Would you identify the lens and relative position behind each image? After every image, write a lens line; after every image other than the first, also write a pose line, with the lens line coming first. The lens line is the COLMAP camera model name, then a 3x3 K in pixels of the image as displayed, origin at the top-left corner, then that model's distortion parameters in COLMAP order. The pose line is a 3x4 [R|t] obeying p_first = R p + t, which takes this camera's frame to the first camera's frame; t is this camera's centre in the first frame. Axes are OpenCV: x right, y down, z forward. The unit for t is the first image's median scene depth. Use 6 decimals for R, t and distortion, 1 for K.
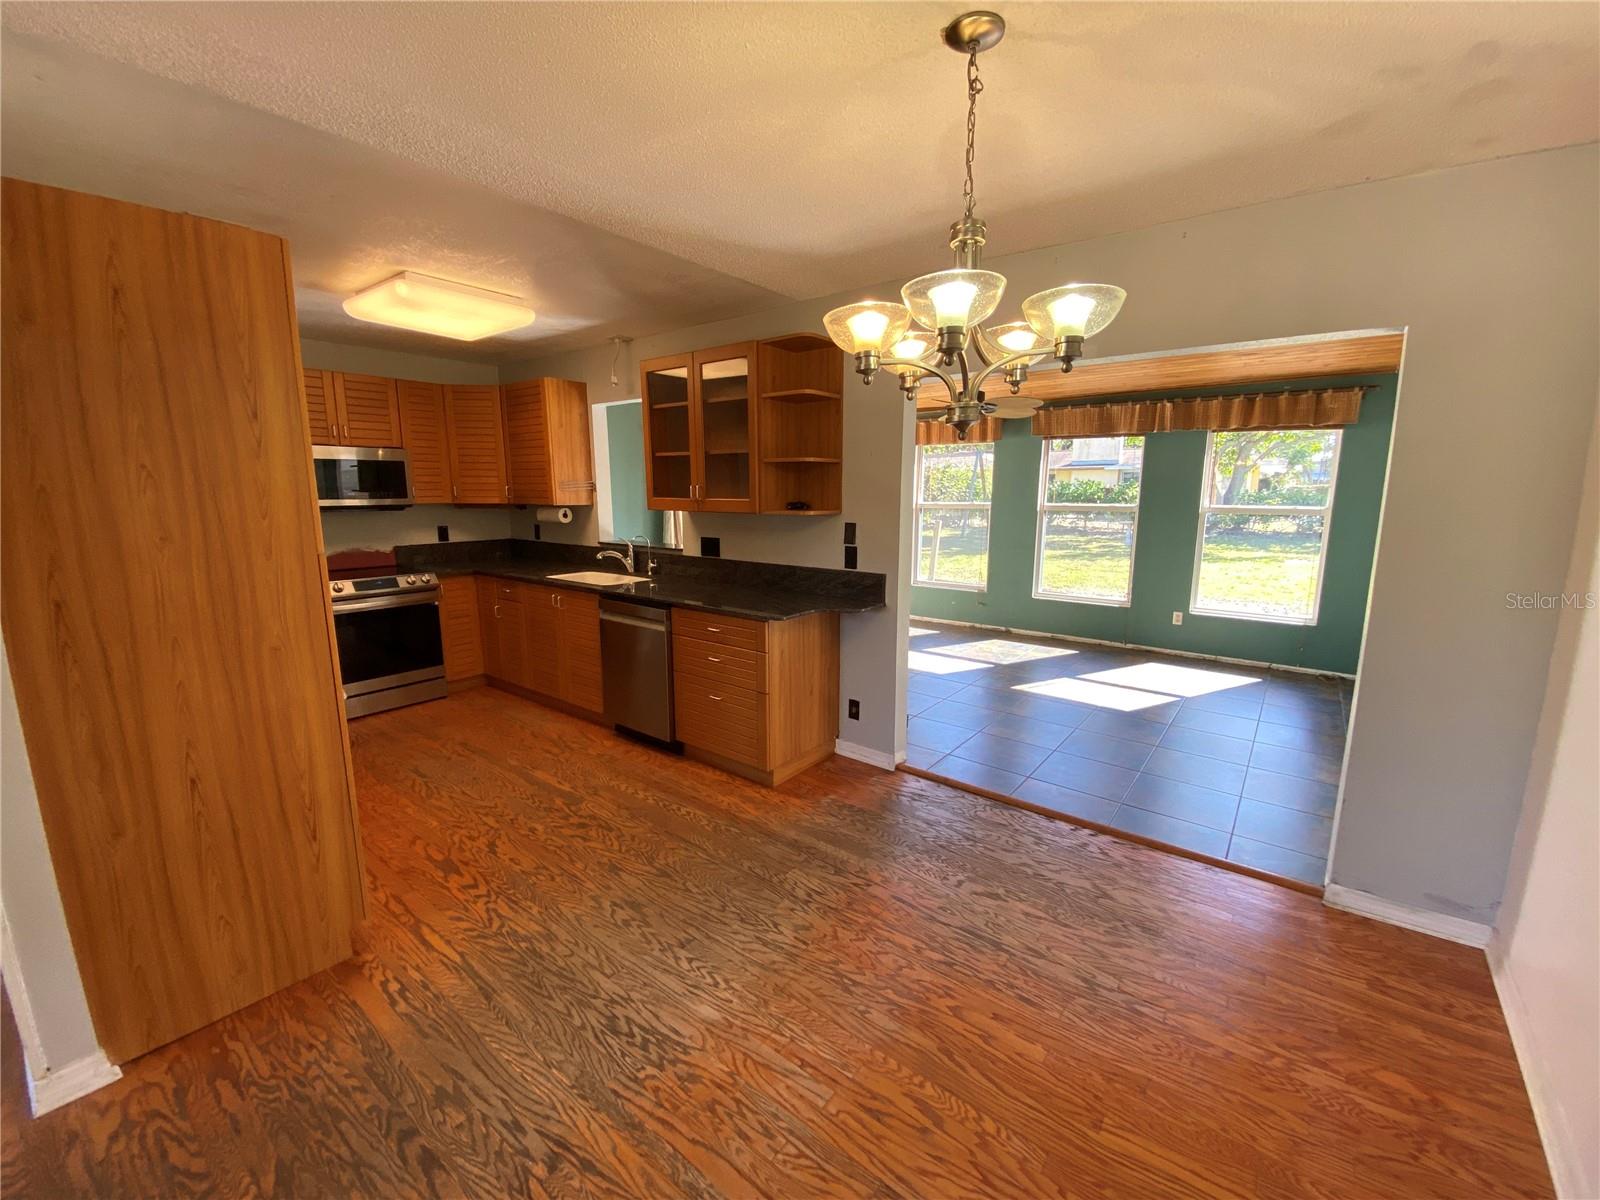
lens RADIAL K [[646.6, 0, 800.1], [0, 646.6, 601.5], [0, 0, 1]] dist [0.023709, -0.023410]
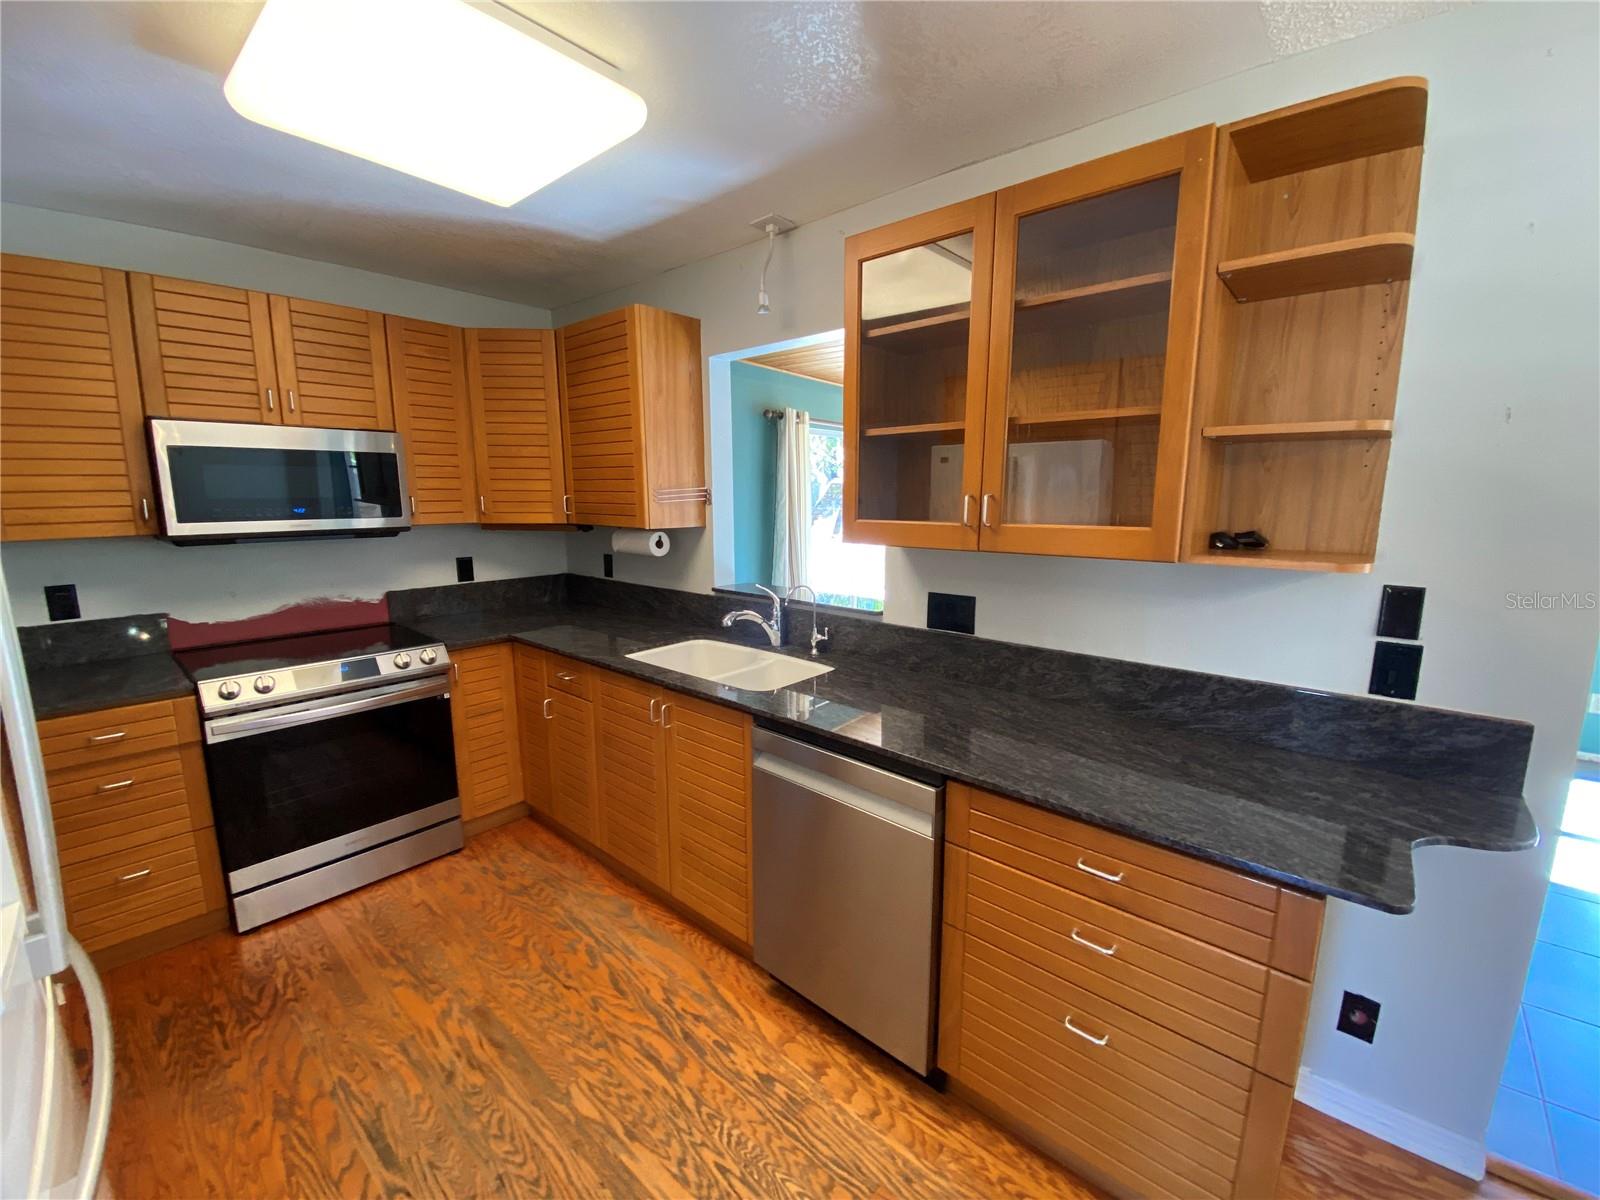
lens RADIAL K [[646.6, 0, 800.1], [0, 646.6, 601.5], [0, 0, 1]] dist [0.023709, -0.023410]
pose [[0.998437, 0.009023, -0.055164, -0.210123], [-0.009404, 0.999934, -0.006659, -0.081293], [0.055100, 0.007168, 0.998455, 0.432662]]
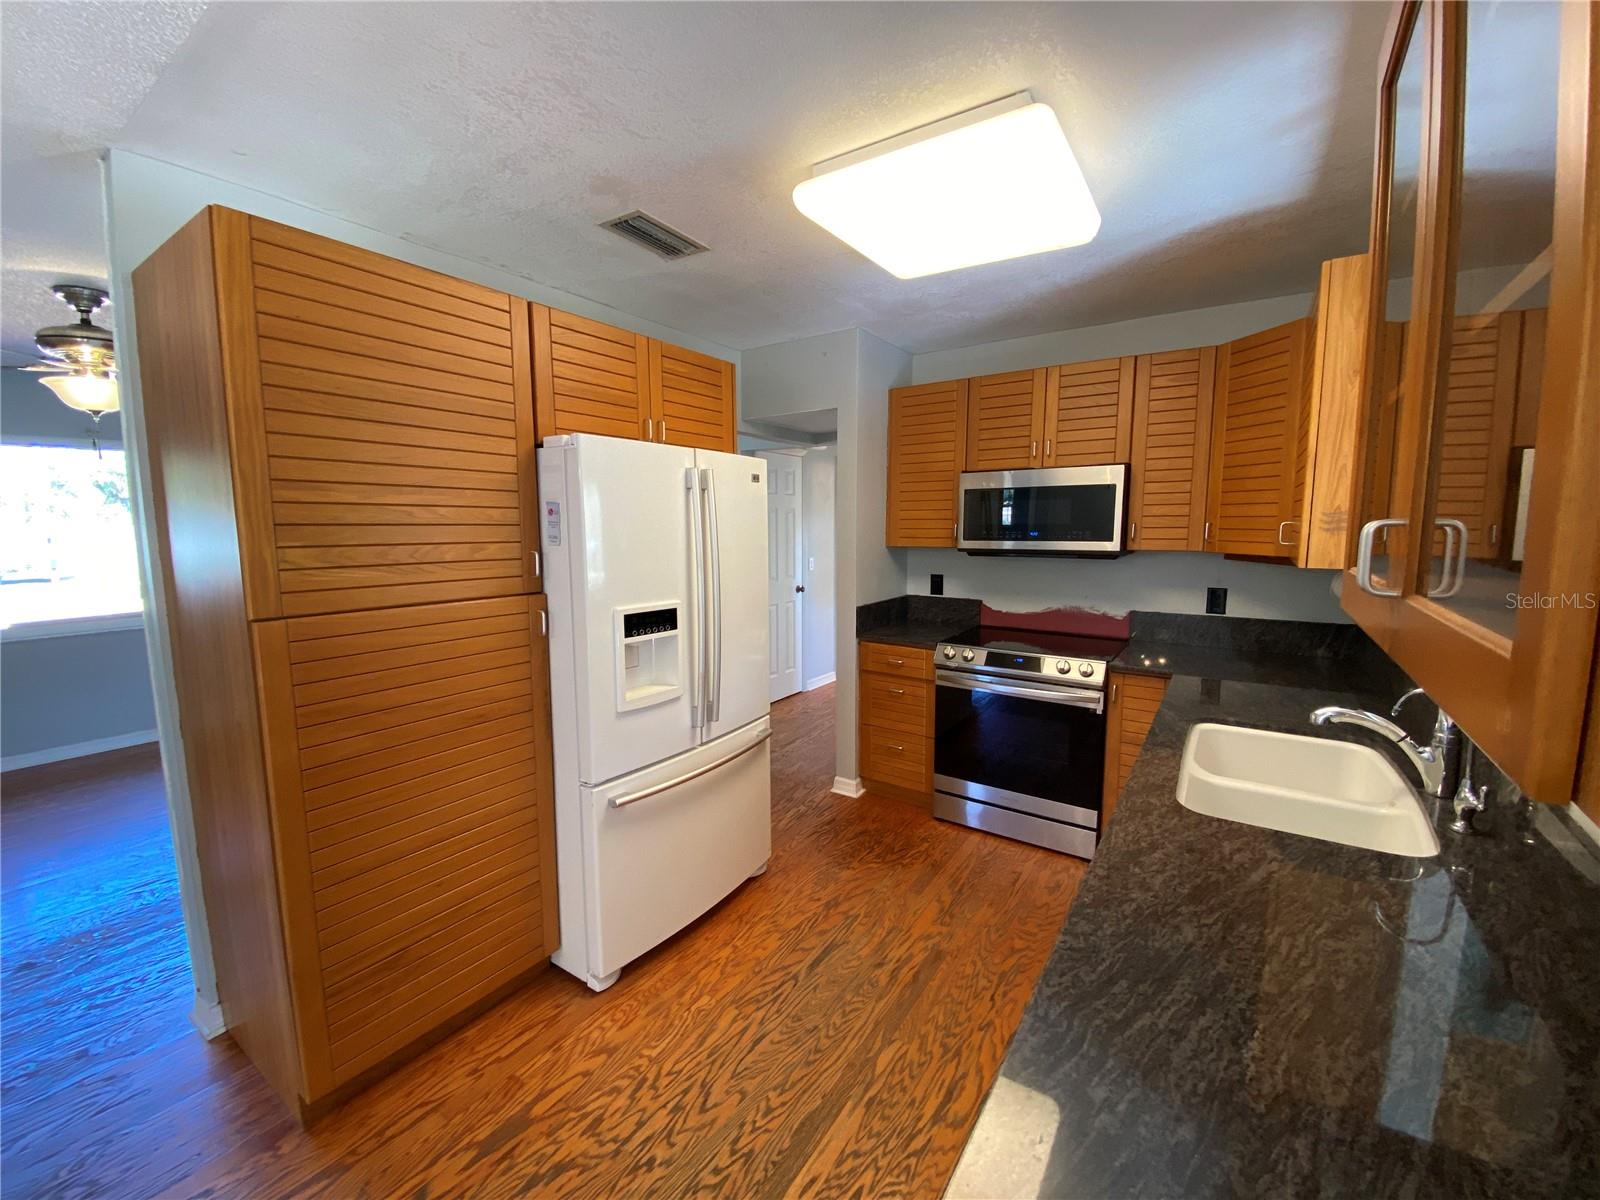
lens RADIAL K [[646.6, 0, 800.1], [0, 646.6, 601.5], [0, 0, 1]] dist [0.023709, -0.023410]
pose [[0.067038, 0.124265, -0.989982, 0.016764], [-0.168392, 0.979390, 0.111532, -0.120335], [0.983438, 0.159229, 0.086582, 0.652278]]
